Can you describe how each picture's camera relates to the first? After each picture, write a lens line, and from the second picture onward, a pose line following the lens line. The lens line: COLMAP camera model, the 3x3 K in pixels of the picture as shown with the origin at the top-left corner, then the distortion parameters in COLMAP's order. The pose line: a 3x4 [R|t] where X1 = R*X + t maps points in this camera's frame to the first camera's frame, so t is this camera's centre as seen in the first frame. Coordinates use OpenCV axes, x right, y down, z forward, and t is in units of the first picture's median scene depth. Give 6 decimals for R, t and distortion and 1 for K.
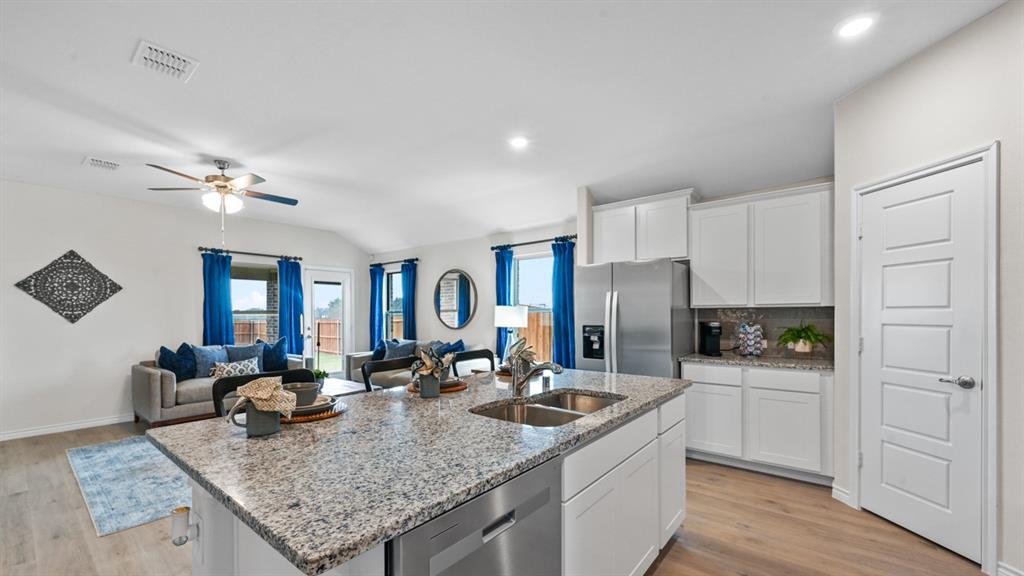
lens RADIAL K [[410.4, 0, 505.5], [0, 410.4, 315.9], [0, 0, 1]] dist [0.006085, 0.000471]
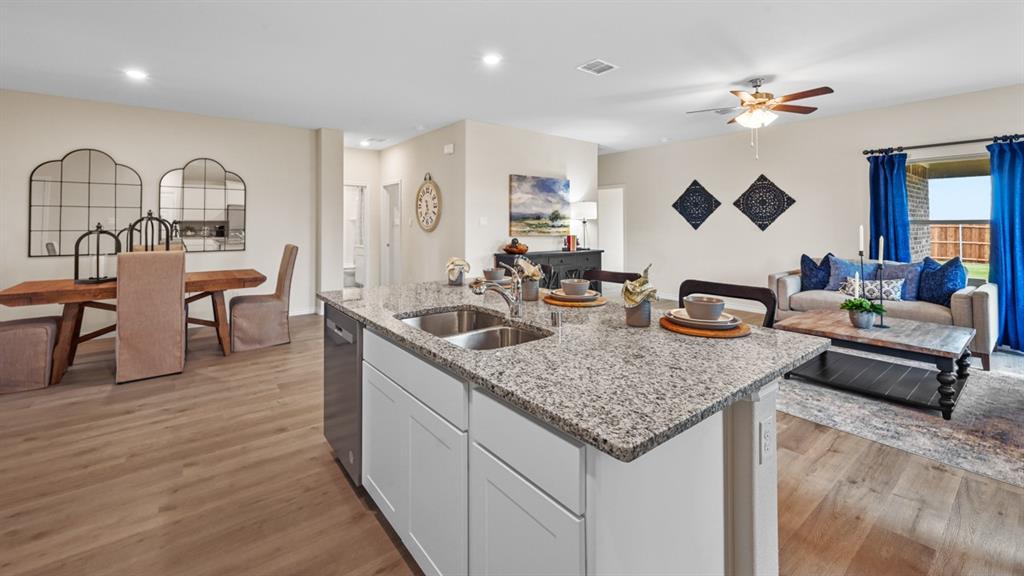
lens RADIAL K [[410.4, 0, 513.8], [0, 410.4, 215.2], [0, 0, 1]] dist [0.006085, 0.000471]
pose [[-0.228357, -0.016477, -0.973438, 0.523181], [-0.003002, 0.999864, -0.016220, -0.010303], [0.973573, -0.000782, -0.228375, 0.715540]]
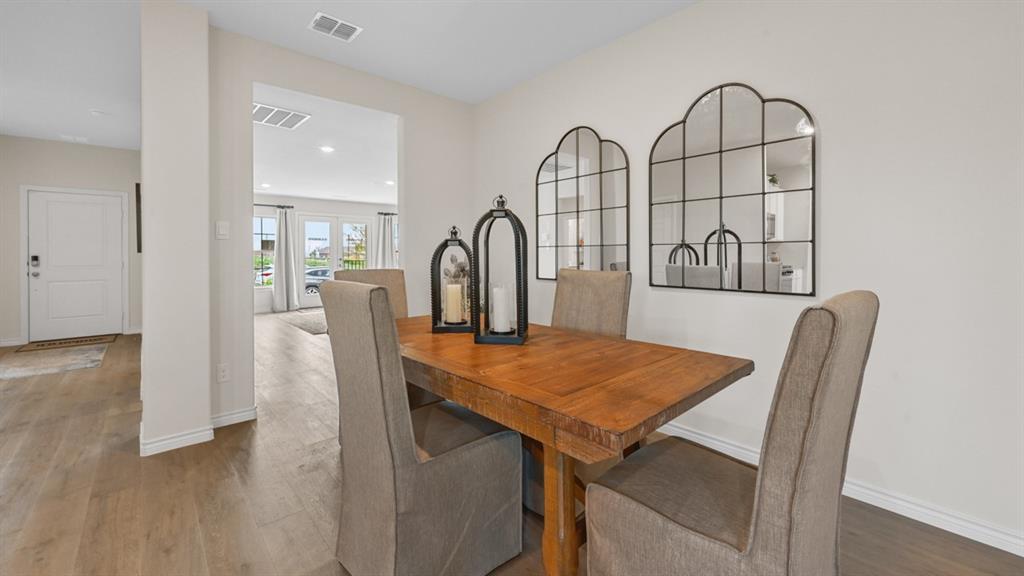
lens RADIAL K [[410.4, 0, 506.9], [0, 410.4, 255.7], [0, 0, 1]] dist [0.006085, 0.000471]
pose [[-0.987593, 0.007276, 0.156866, -0.465616], [0.008354, 0.999946, 0.006211, 0.036329], [-0.156813, 0.007445, -0.987600, -0.008870]]
